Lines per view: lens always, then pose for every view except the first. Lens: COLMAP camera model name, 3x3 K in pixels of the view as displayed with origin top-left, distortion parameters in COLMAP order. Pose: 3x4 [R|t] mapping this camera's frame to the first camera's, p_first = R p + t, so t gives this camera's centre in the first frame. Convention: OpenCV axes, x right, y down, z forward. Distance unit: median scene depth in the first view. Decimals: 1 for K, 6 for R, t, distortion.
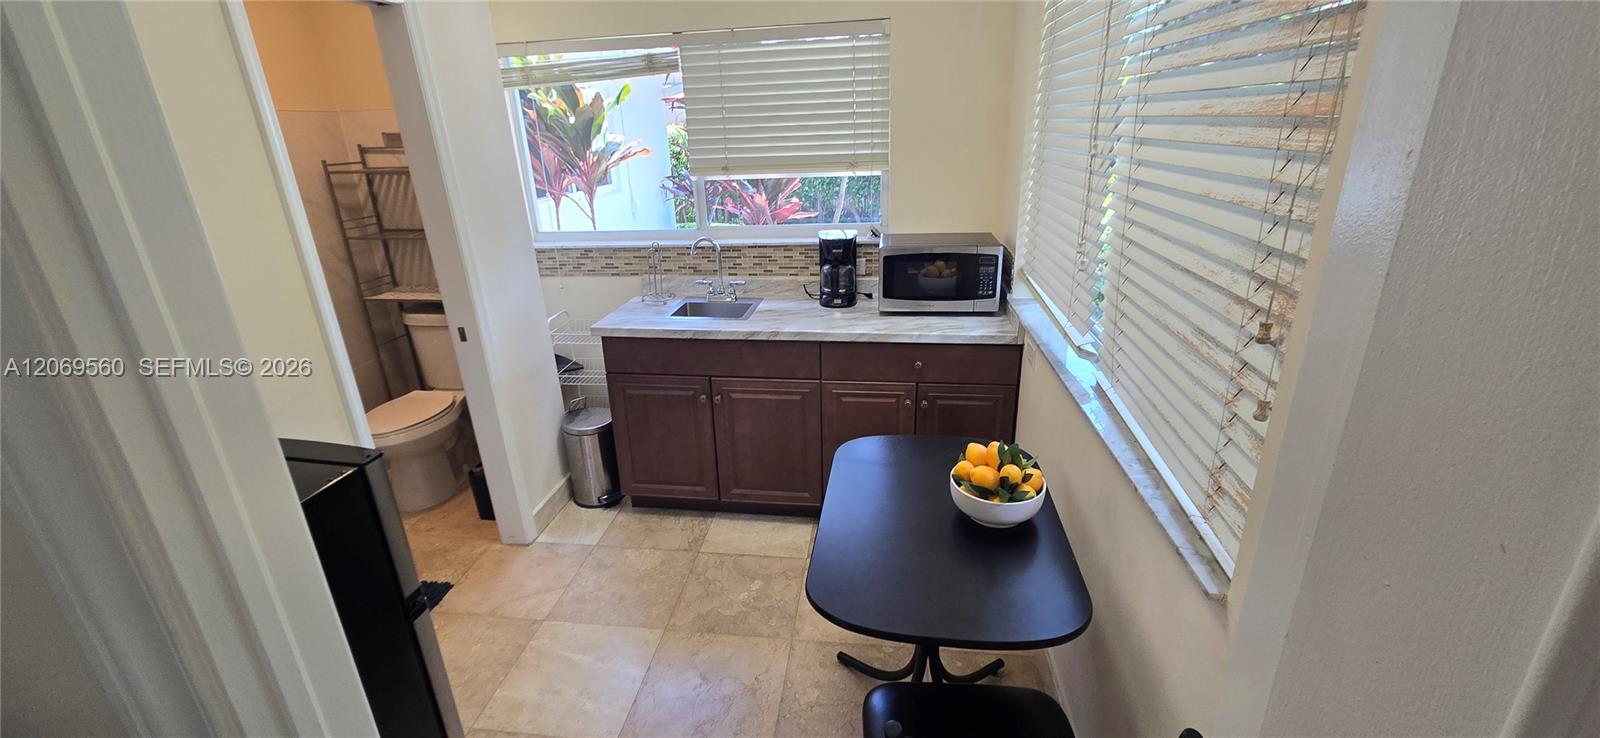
lens RADIAL K [[647.0, 0, 806.6], [0, 647.0, 354.7], [0, 0, 1]] dist [0.004209, -0.001195]
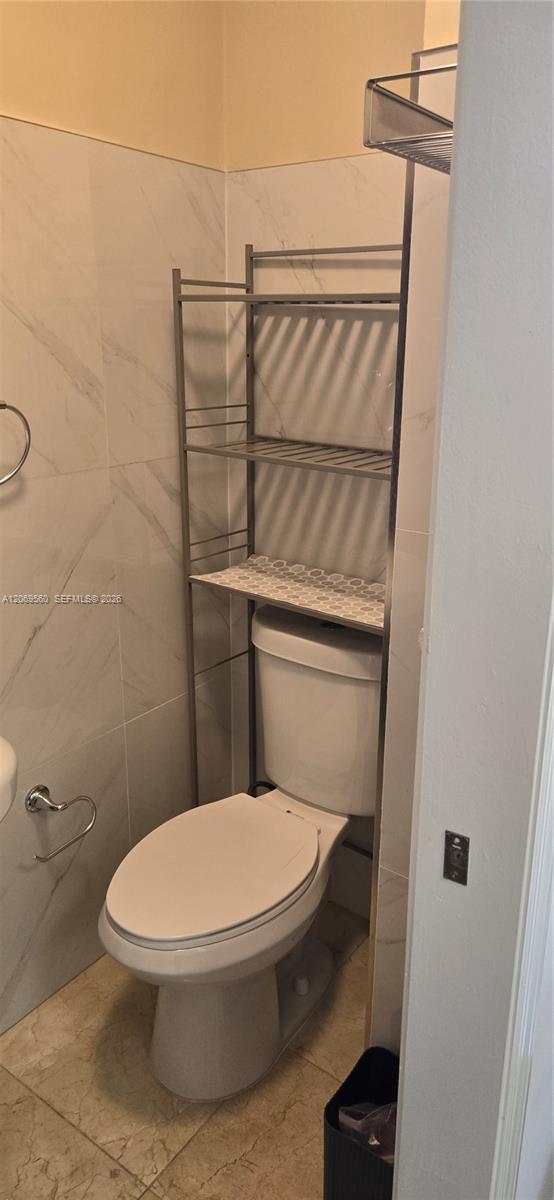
lens RADIAL K [[772.9, 0, 279.1], [0, 772.9, 602.1], [0, 0, 1]] dist [-0.007320, -0.022309]
pose [[0.866290, 0.194068, -0.460303, -0.368164], [-0.202775, 0.978734, 0.031020, -0.099851], [0.456534, 0.066466, 0.887220, 0.536982]]
